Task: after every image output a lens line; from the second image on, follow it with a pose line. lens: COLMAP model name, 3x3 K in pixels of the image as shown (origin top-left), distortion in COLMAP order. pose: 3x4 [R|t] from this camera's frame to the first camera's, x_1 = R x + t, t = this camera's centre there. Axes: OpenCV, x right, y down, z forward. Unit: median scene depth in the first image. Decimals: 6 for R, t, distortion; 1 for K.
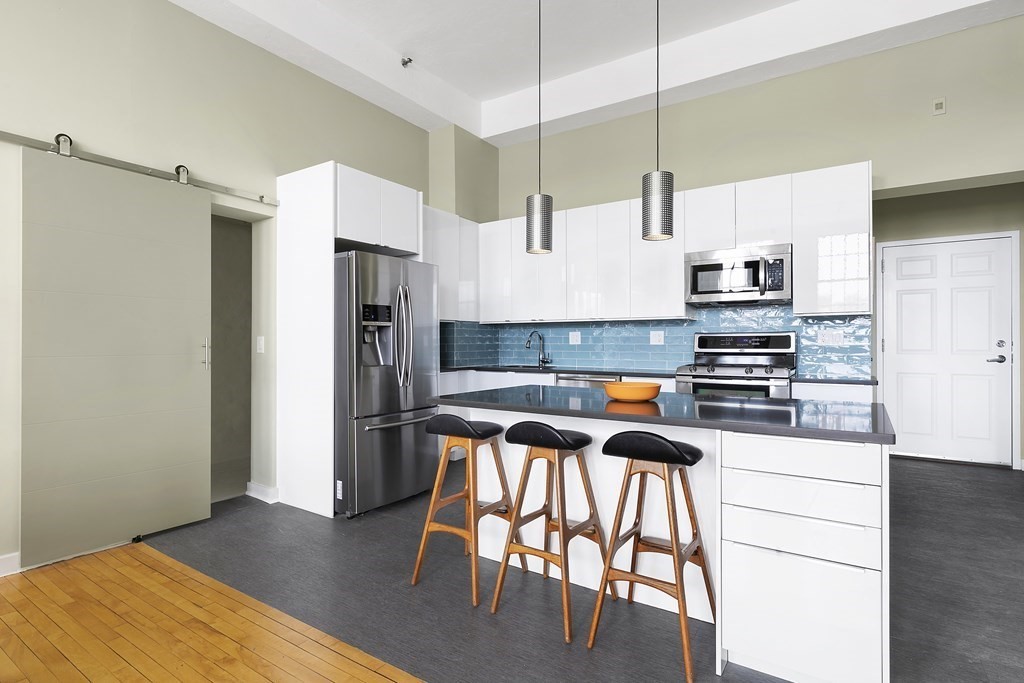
lens RADIAL K [[523.9, 0, 508.6], [0, 523.9, 340.1], [0, 0, 1]] dist [0.000557, 0.000432]
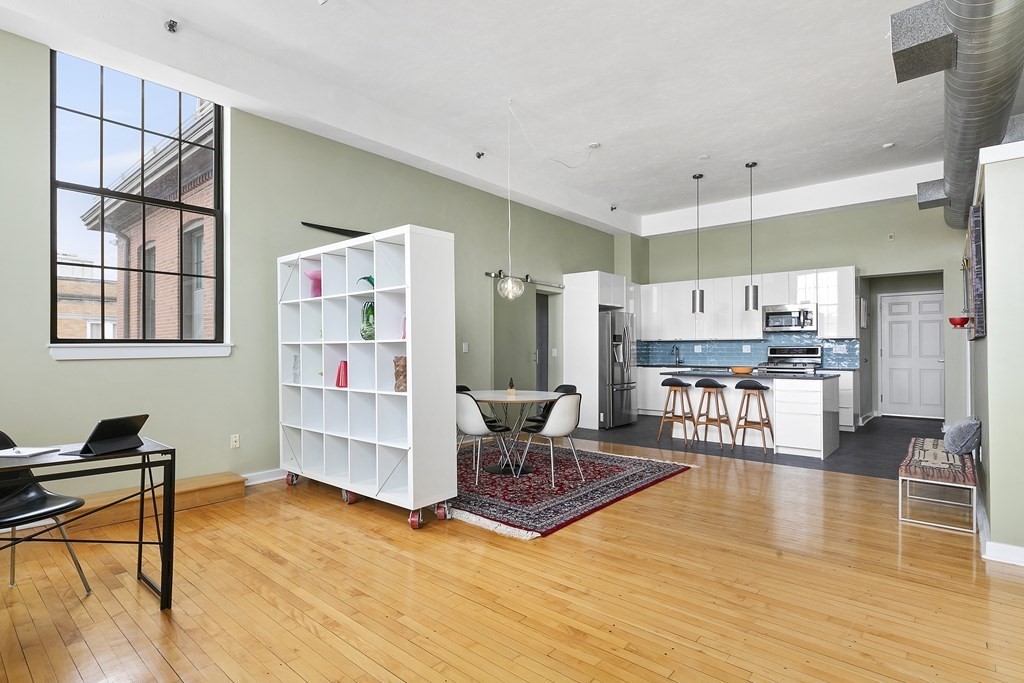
lens RADIAL K [[523.9, 0, 515.2], [0, 523.9, 343.9], [0, 0, 1]] dist [0.000557, 0.000432]
pose [[0.993718, -0.002542, -0.111882, -0.381287], [0.001396, 0.999946, -0.010327, -0.004627], [0.111903, 0.010106, 0.993668, -1.102881]]
